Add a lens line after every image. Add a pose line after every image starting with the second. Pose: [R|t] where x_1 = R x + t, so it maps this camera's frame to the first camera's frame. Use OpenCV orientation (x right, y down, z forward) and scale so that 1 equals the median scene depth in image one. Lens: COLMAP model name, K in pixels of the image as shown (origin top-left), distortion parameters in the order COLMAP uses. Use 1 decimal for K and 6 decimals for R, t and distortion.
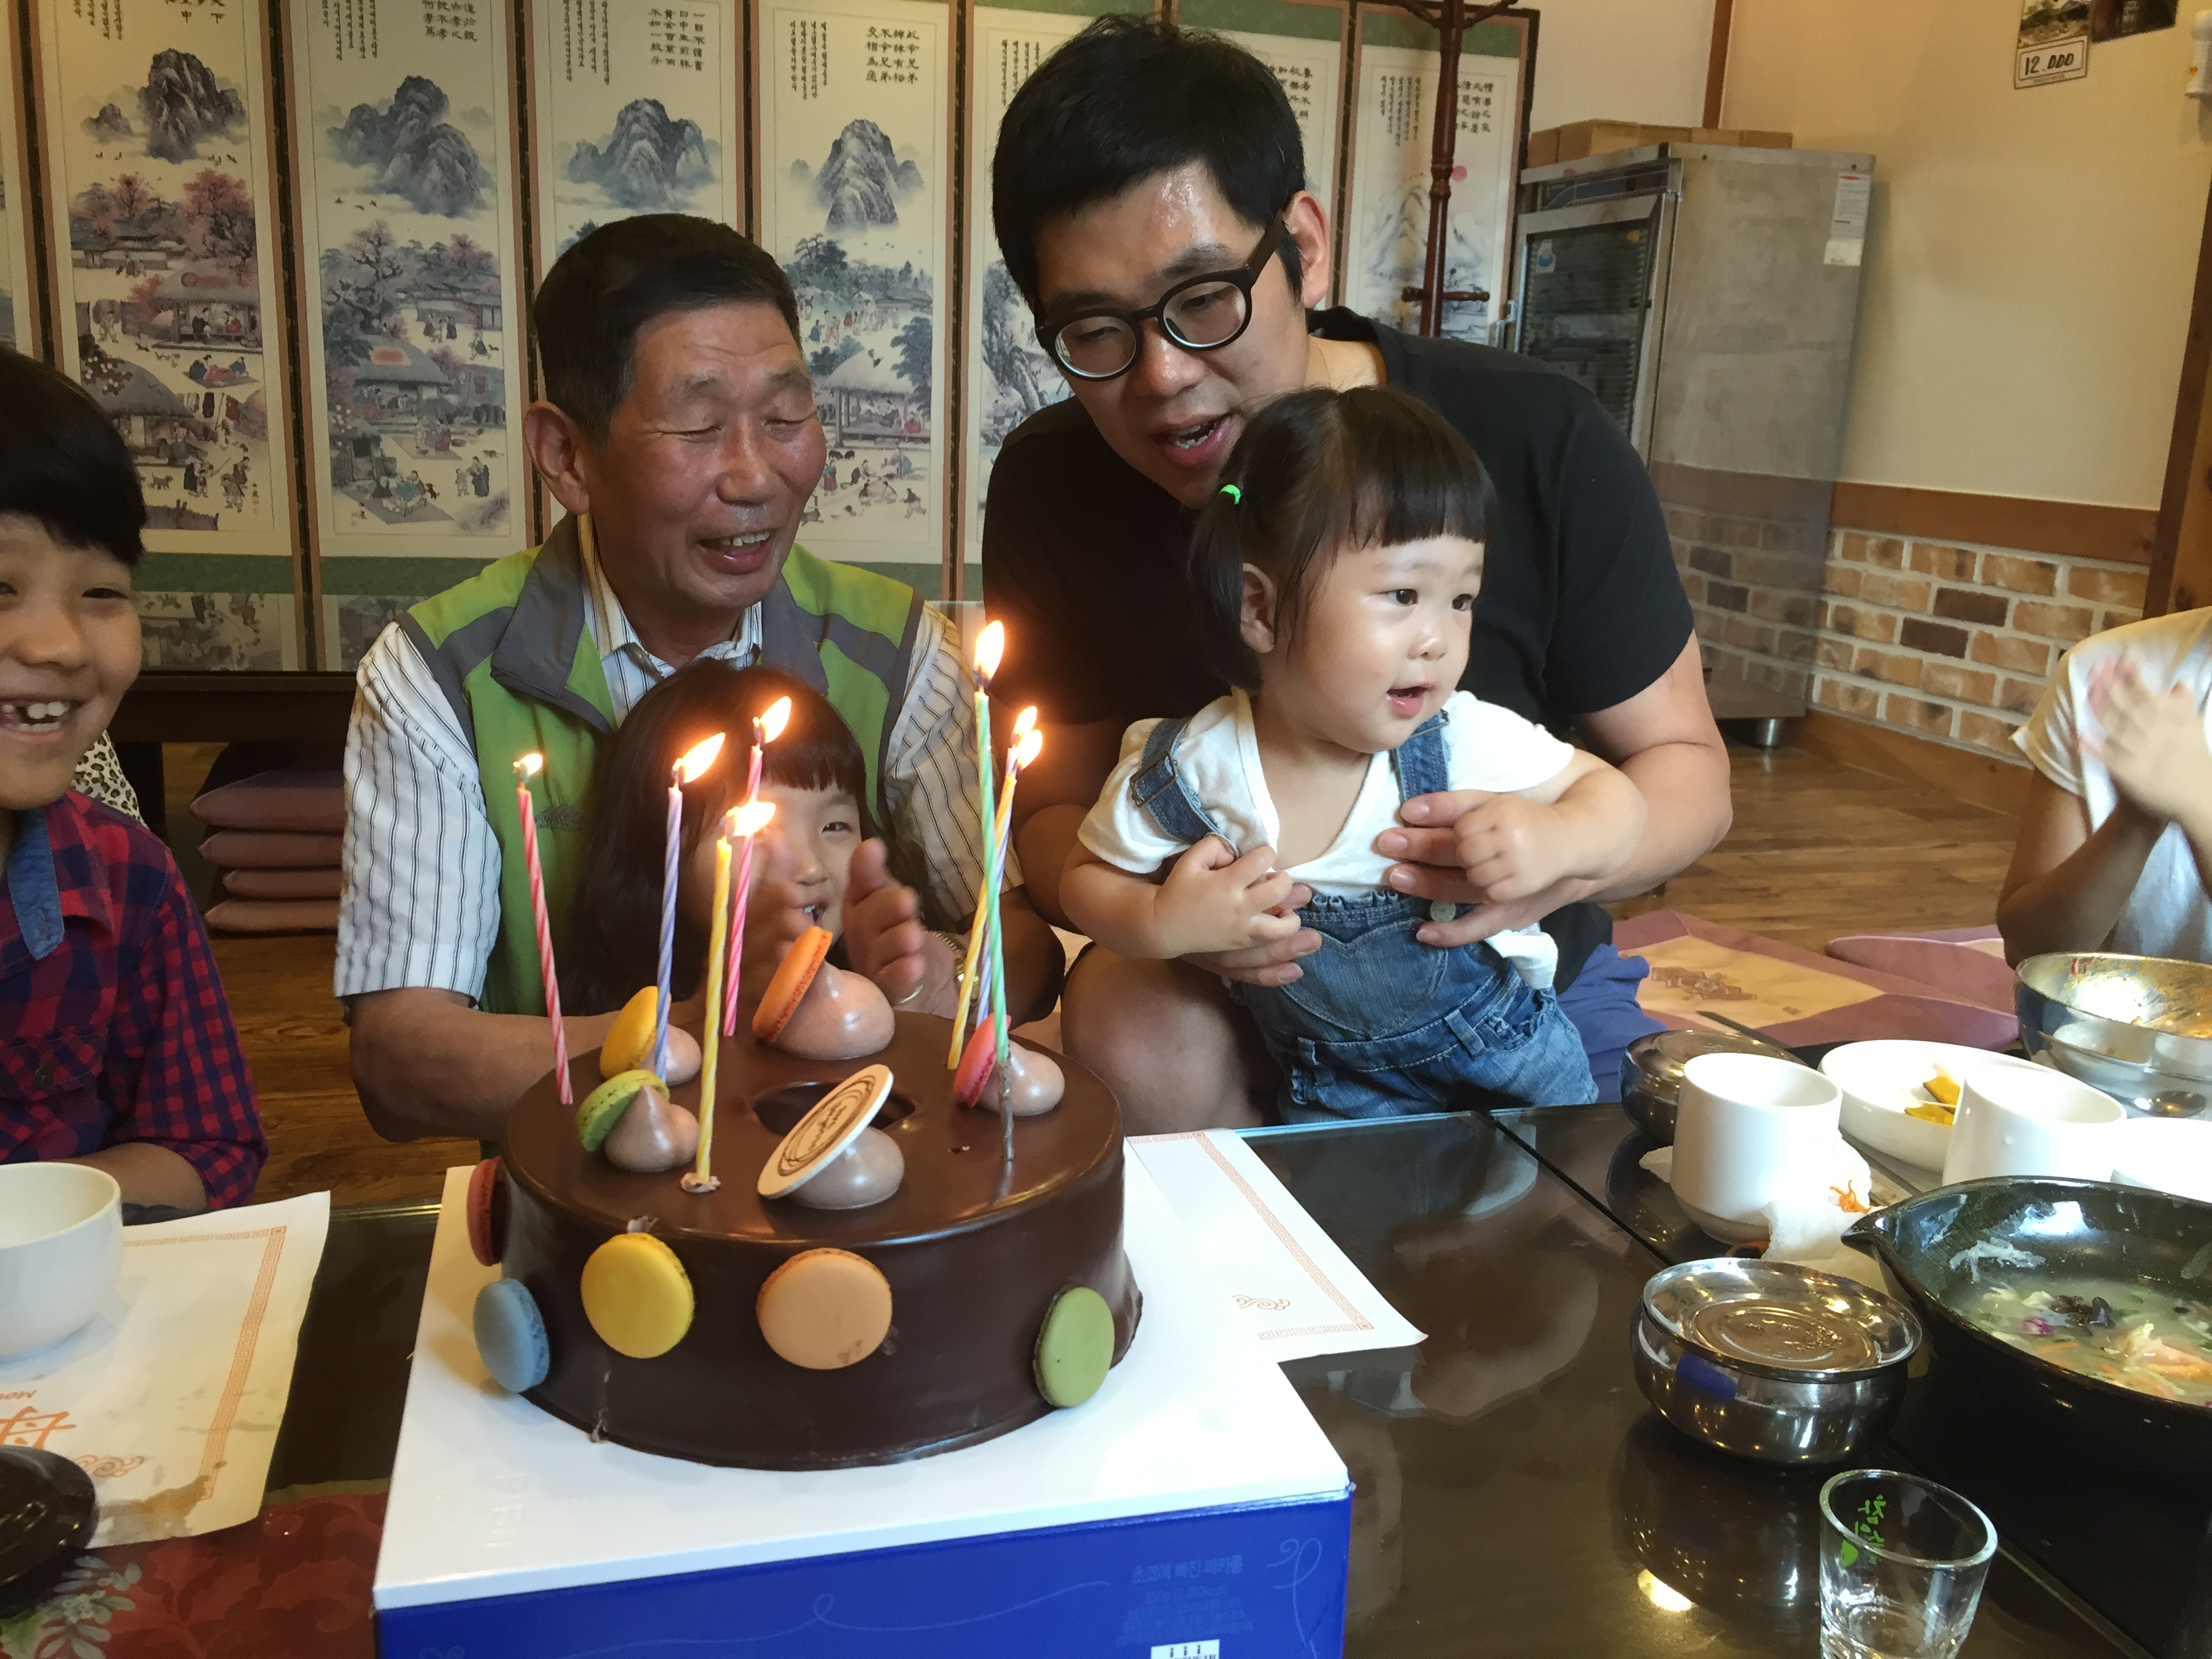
lens RADIAL K [[1895.2, 0, 1112.8], [0, 1895.2, 831.2], [0, 0, 1]] dist [0.098355, -0.145425]
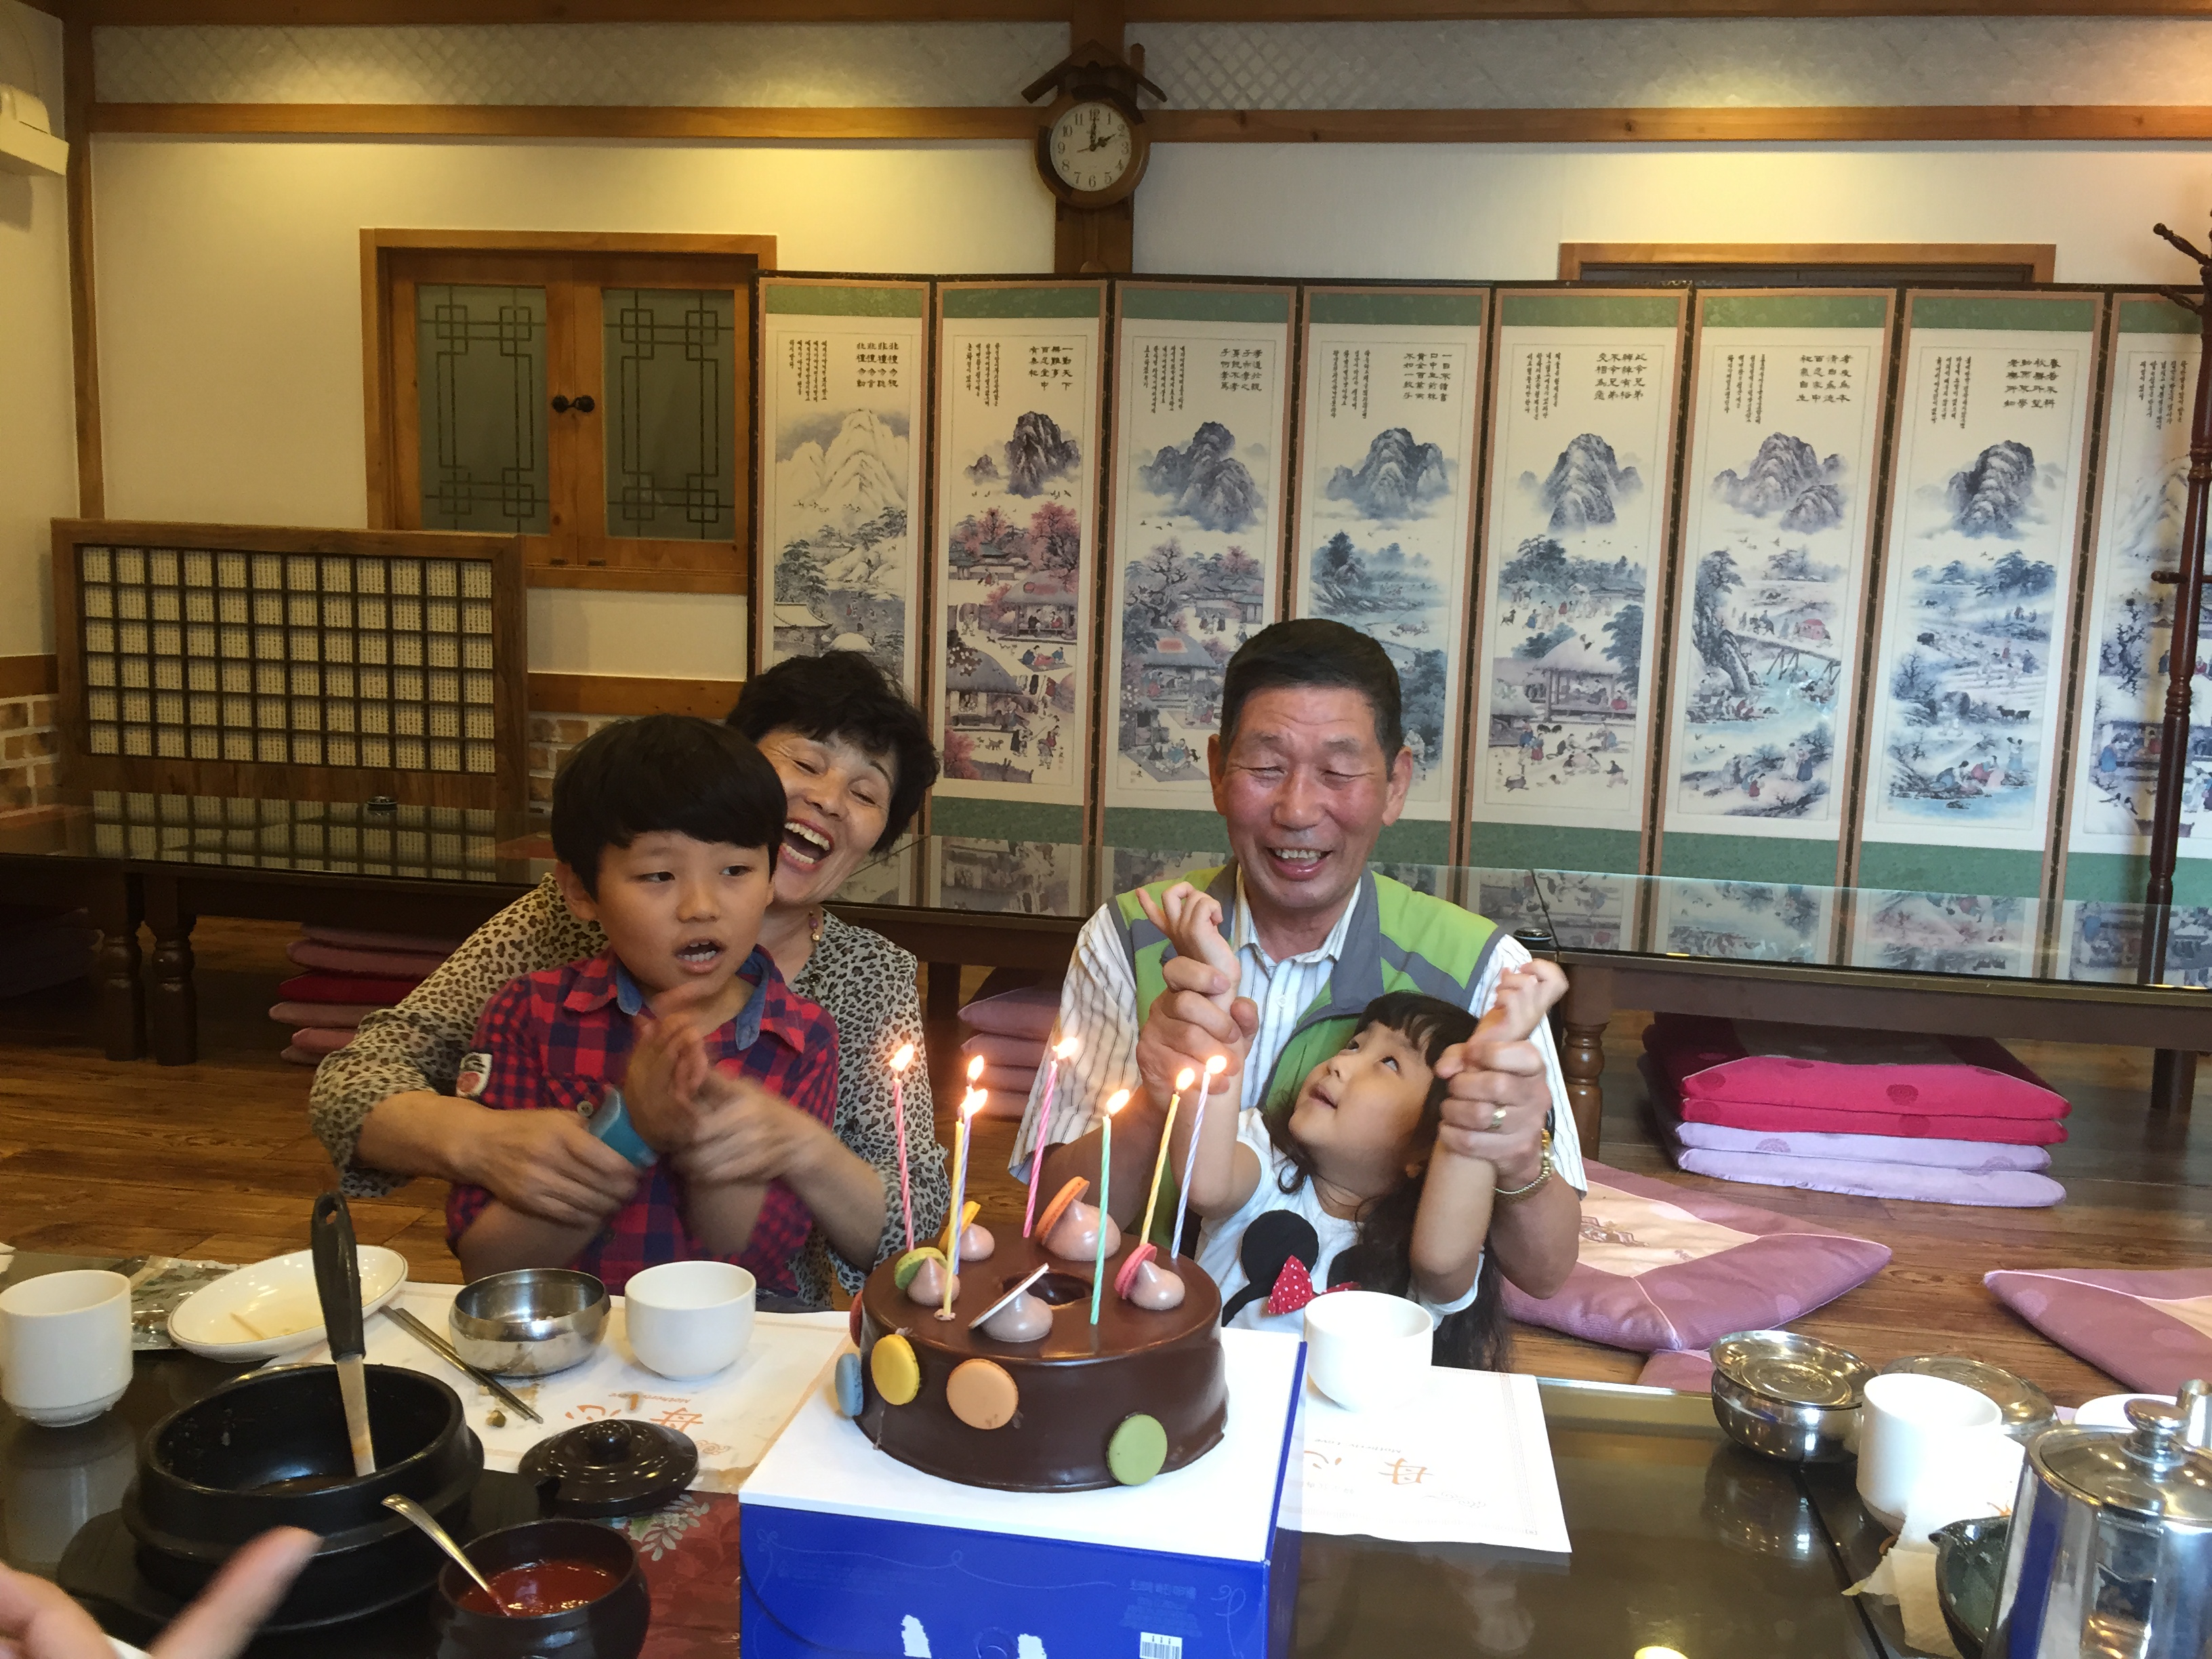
lens RADIAL K [[1893.2, 0, 1116.7], [0, 1893.2, 840.3], [0, 0, 1]] dist [0.092206, -0.127549]
pose [[0.911340, 0.048994, -0.408729, 0.086859], [-0.093425, 0.991600, -0.089445, -0.015572], [0.400913, 0.119700, 0.908262, -0.084024]]
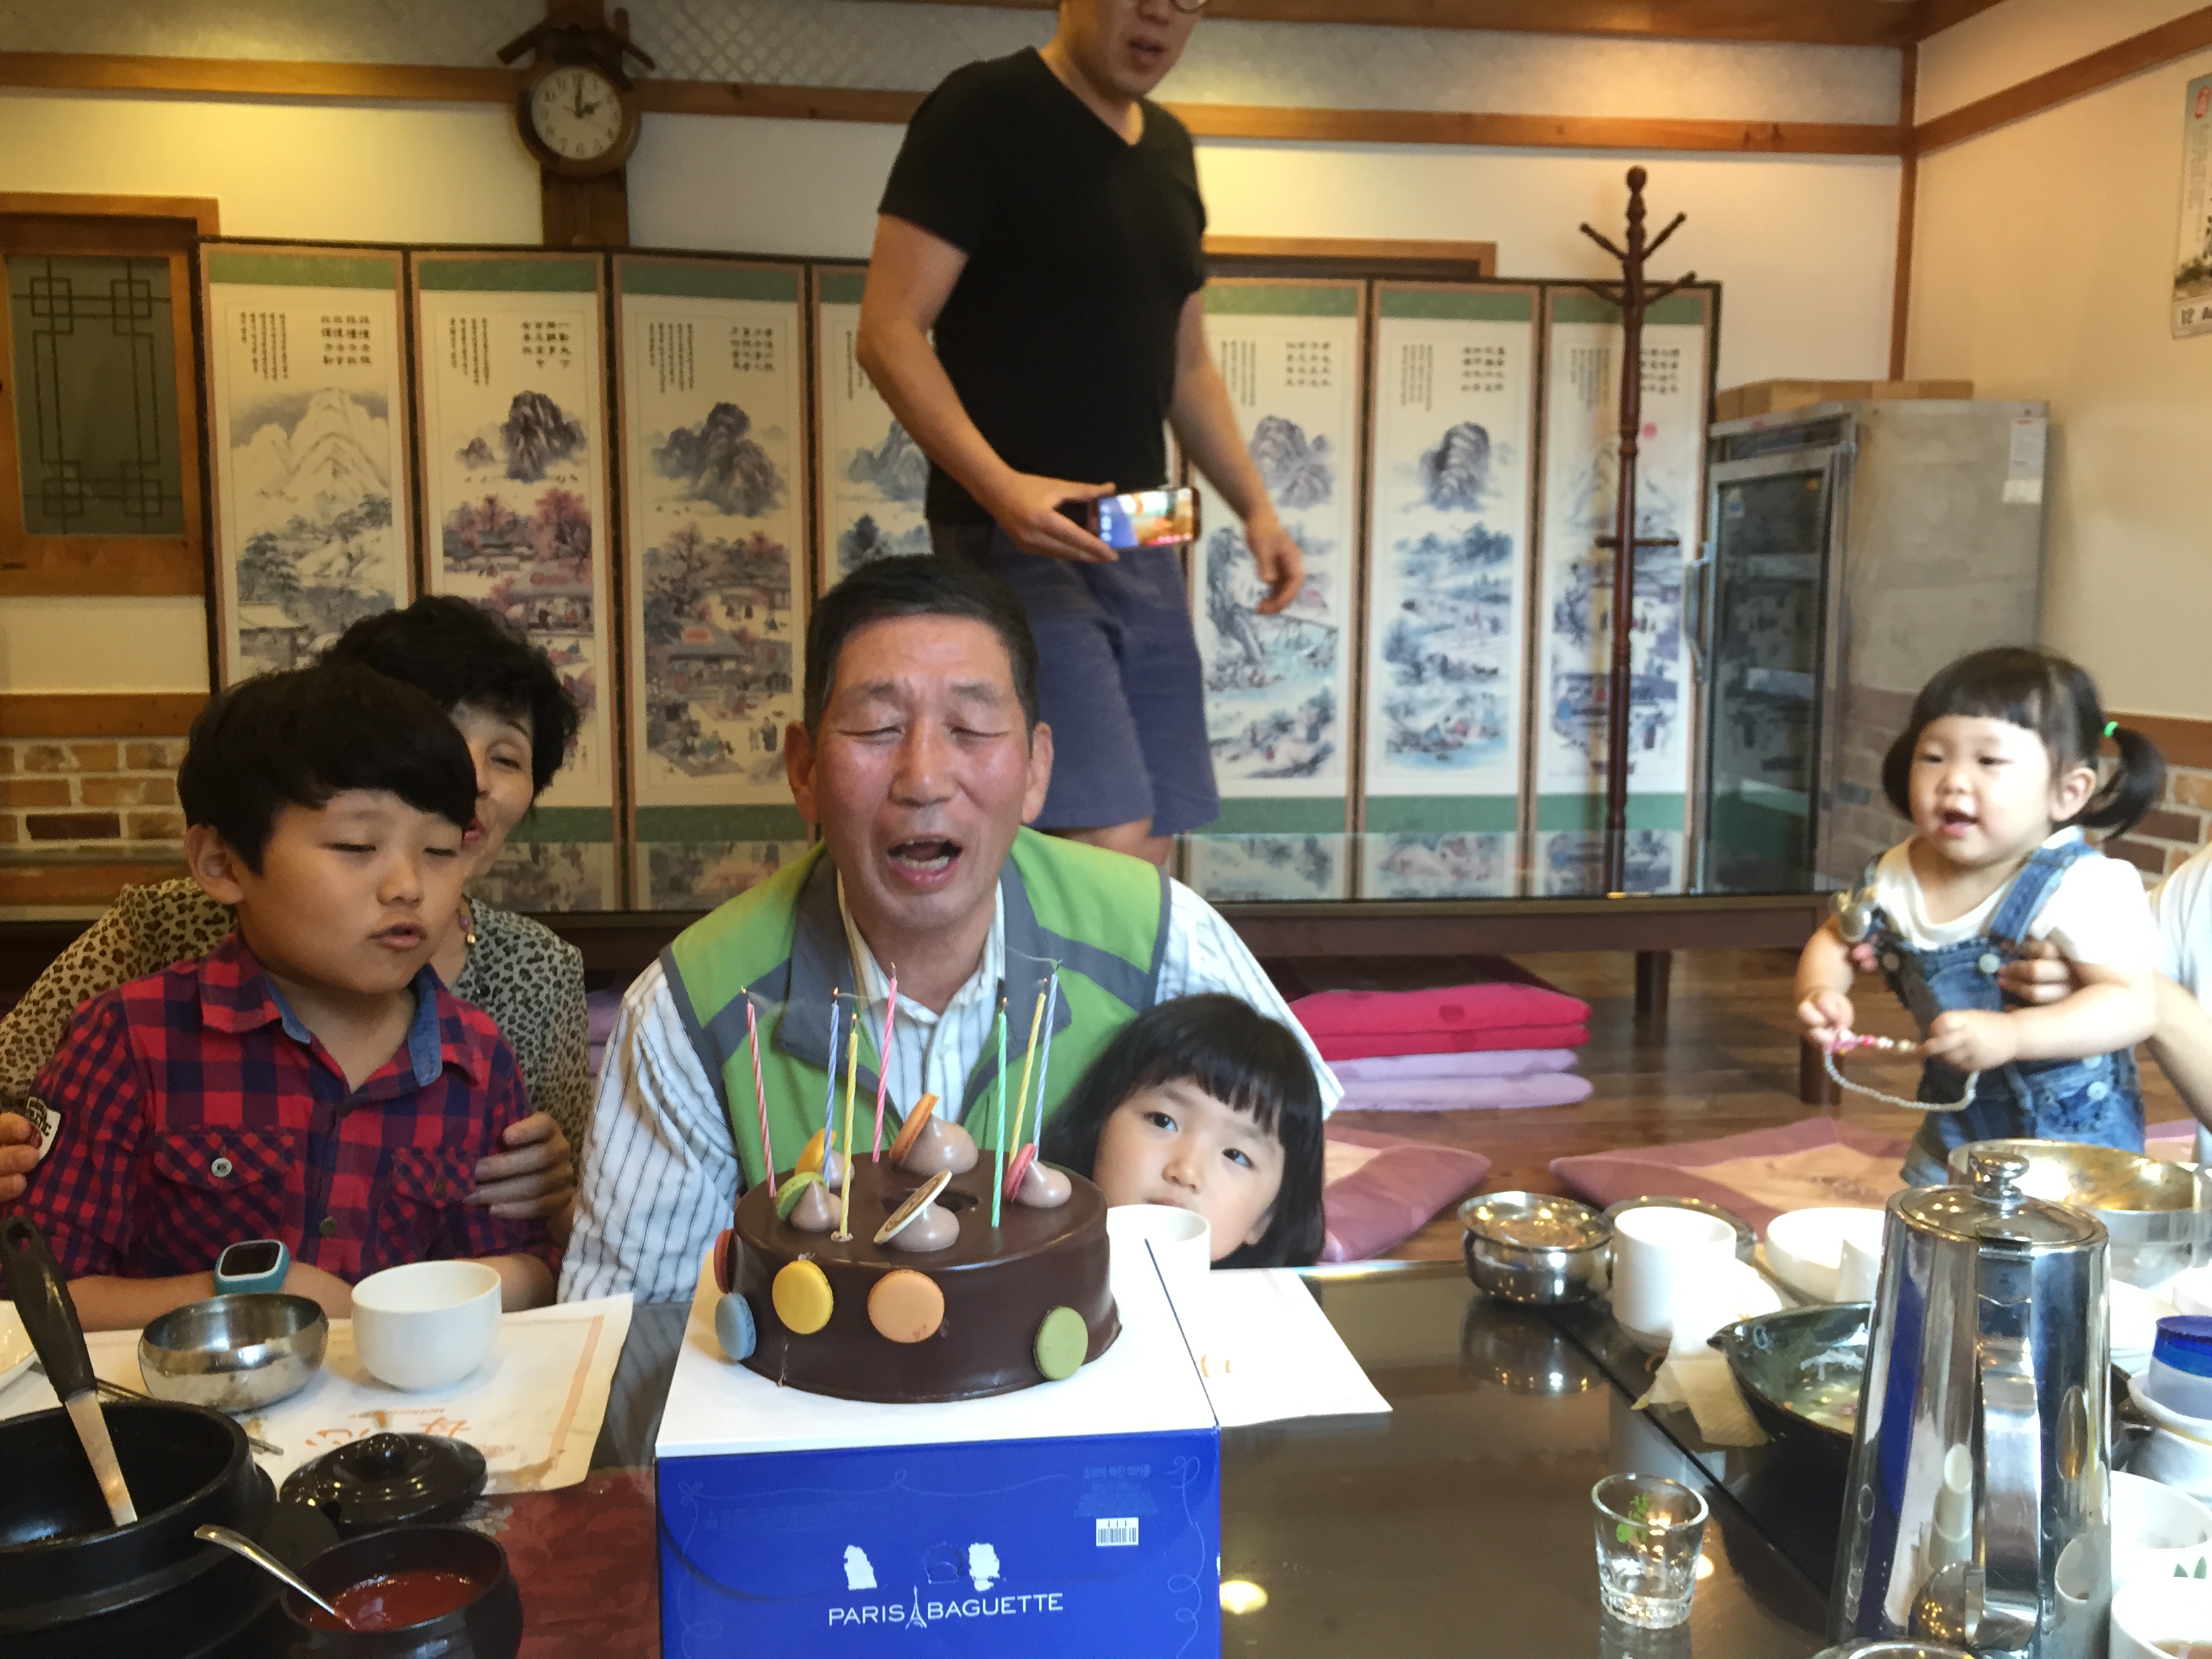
lens RADIAL K [[1902.1, 0, 1116.2], [0, 1902.1, 842.4], [0, 0, 1]] dist [0.090968, -0.136110]
pose [[0.989876, -0.016278, -0.140996, 0.037188], [0.001171, 0.994305, -0.106566, 0.001975], [0.141928, 0.105322, 0.984258, -0.093473]]
